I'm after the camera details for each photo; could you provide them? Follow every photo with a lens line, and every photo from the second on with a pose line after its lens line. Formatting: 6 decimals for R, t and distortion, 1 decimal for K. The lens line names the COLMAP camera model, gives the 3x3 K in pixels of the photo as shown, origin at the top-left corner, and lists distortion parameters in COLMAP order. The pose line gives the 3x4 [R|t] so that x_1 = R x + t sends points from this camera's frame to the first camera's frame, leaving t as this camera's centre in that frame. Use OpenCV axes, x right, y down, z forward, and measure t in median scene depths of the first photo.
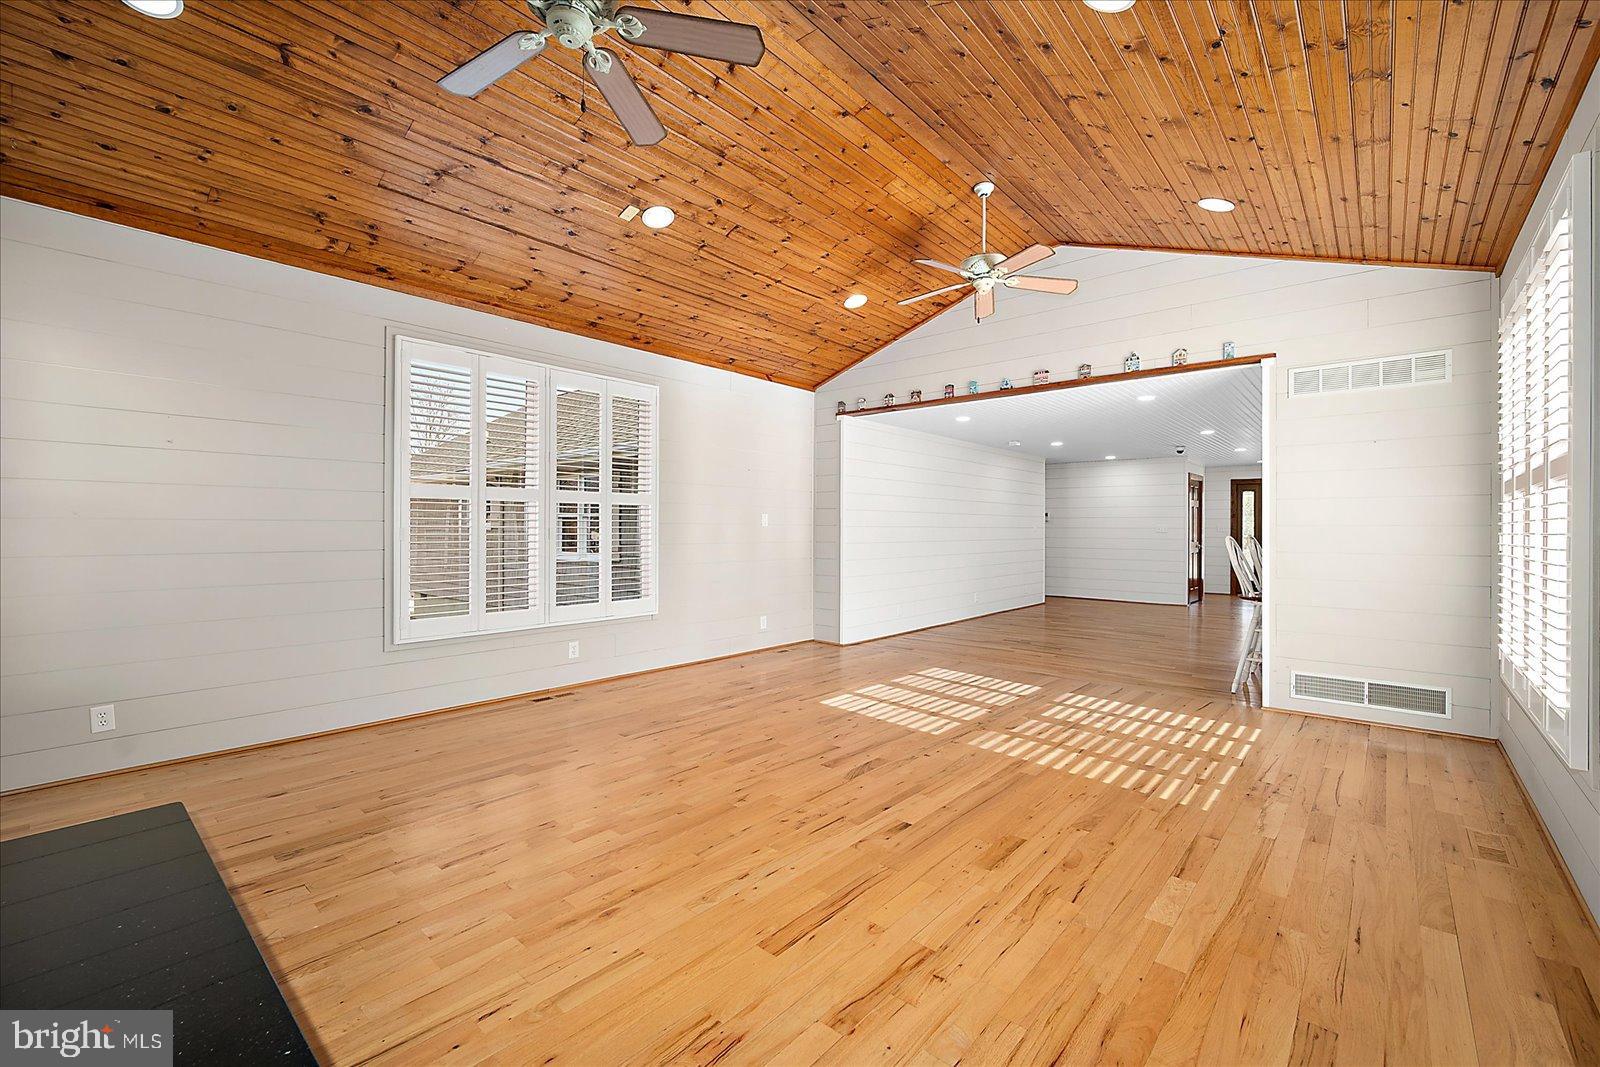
lens RADIAL K [[659.6, 0, 801.6], [0, 659.6, 523.9], [0, 0, 1]] dist [-0.002264, -0.000251]
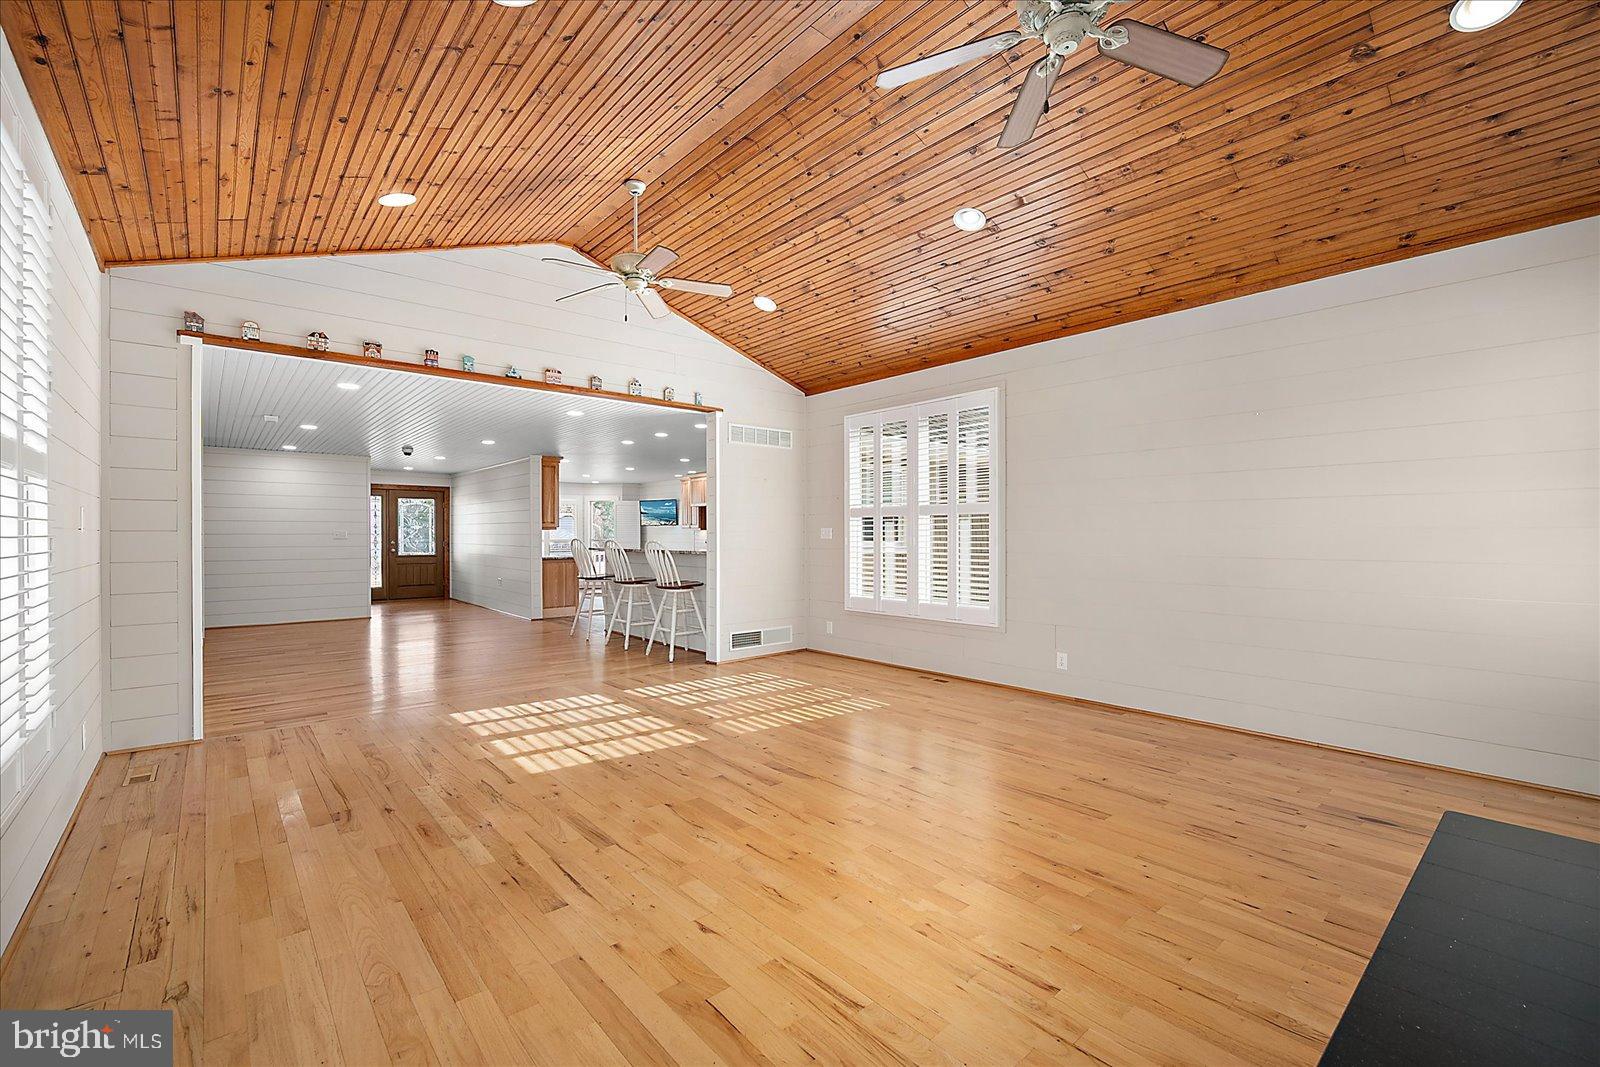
lens RADIAL K [[691.5, 0, 802.5], [0, 691.5, 541.0], [0, 0, 1]] dist [-0.000398, -0.000243]
pose [[0.137917, -0.015257, 0.990326, -0.803443], [-0.004659, 0.999860, 0.016053, -0.002618], [-0.990433, -0.006828, 0.137827, 0.697359]]
